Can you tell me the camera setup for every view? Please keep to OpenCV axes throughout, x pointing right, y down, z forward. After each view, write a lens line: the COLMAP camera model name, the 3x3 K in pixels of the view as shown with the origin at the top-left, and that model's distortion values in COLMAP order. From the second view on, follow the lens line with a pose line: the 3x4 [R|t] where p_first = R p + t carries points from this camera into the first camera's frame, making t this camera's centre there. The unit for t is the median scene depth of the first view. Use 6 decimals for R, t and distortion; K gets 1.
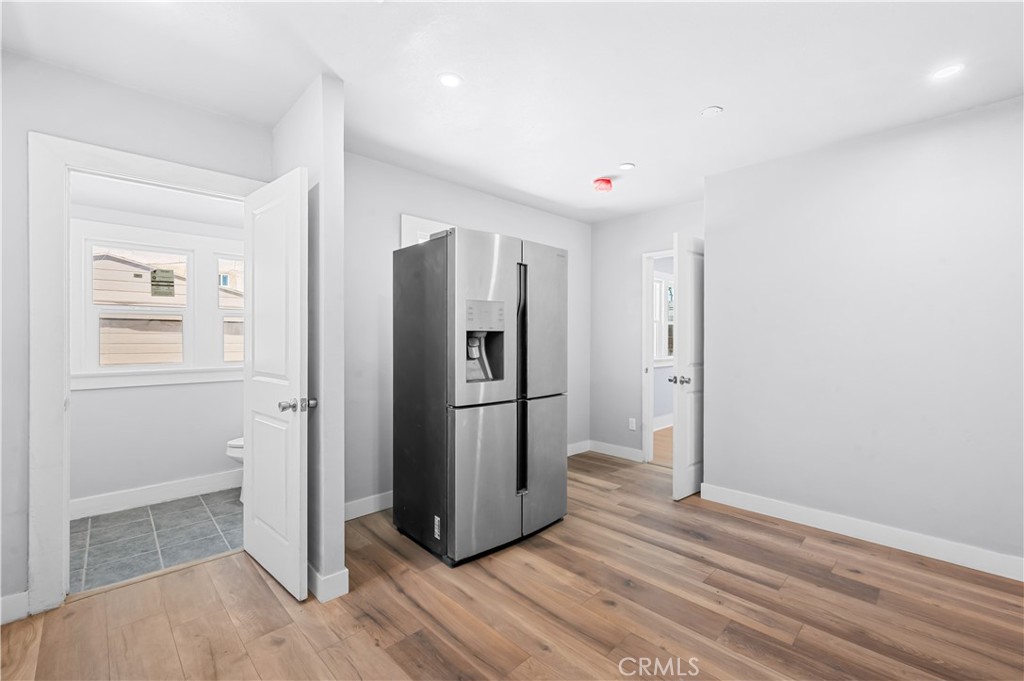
lens RADIAL K [[443.7, 0, 511.1], [0, 443.7, 337.3], [0, 0, 1]] dist [0.000931, 0.000122]
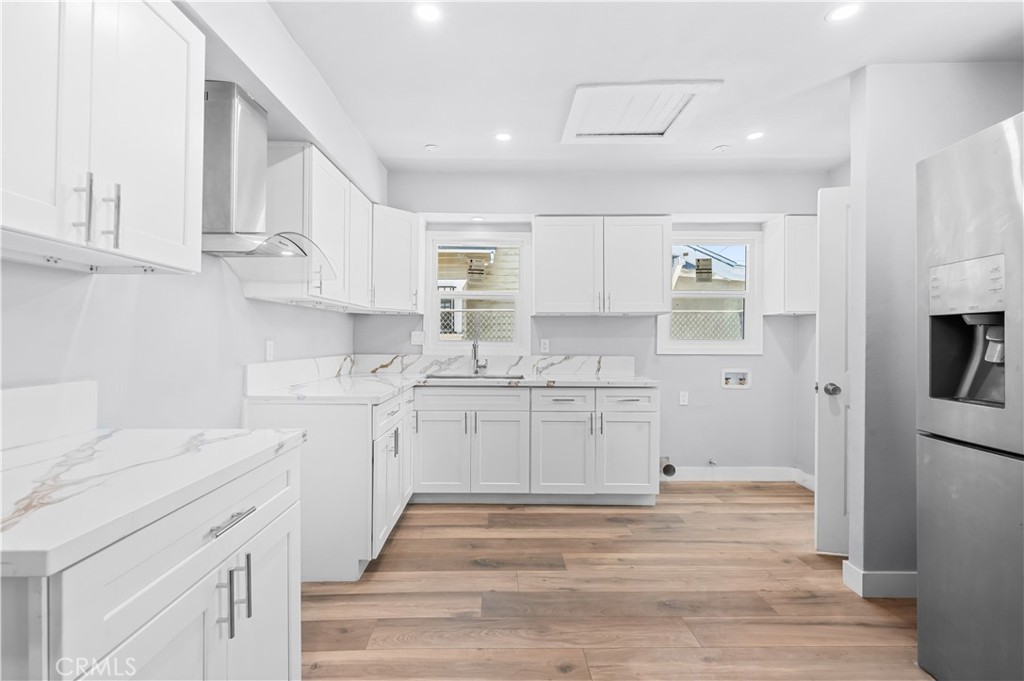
lens RADIAL K [[443.7, 0, 503.3], [0, 443.7, 337.8], [0, 0, 1]] dist [0.000931, 0.000122]
pose [[-0.686756, -0.009634, -0.726824, 0.932457], [-0.010048, 0.999942, -0.003761, 0.025398], [0.726818, 0.004720, -0.686814, 1.166768]]
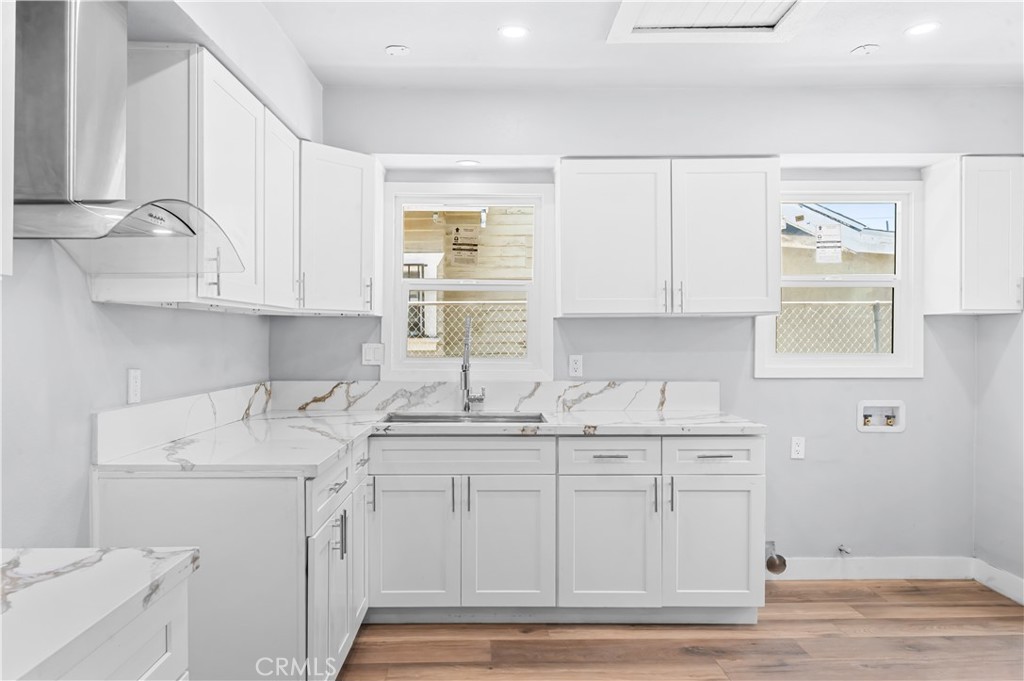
lens RADIAL K [[679.8, 0, 497.3], [0, 679.8, 339.9], [0, 0, 1]] dist [-0.002472, 0.001297]
pose [[-0.683747, -0.002371, -0.729715, 0.900870], [-0.005030, 0.999986, 0.001465, -0.019461], [0.729702, 0.004672, -0.683749, 1.080509]]
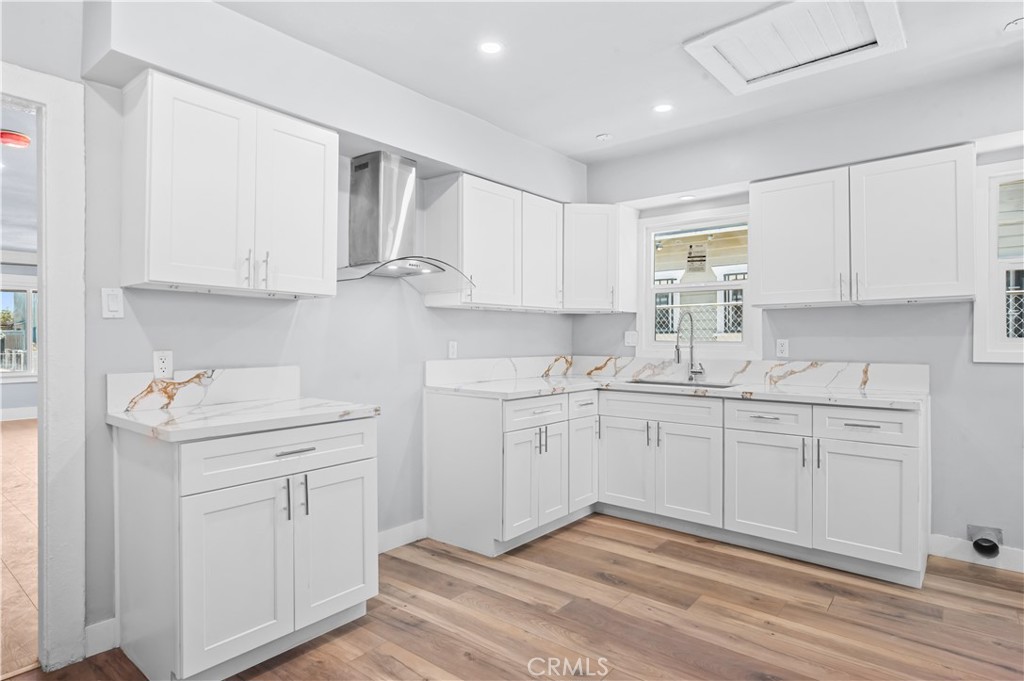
lens RADIAL K [[546.8, 0, 521.4], [0, 546.8, 337.2], [0, 0, 1]] dist [-0.000540, -0.000270]
pose [[-0.991600, -0.004581, -0.129264, 0.496693], [-0.004556, 0.999990, -0.000485, 0.021029], [0.129265, 0.000108, -0.991610, 1.653245]]
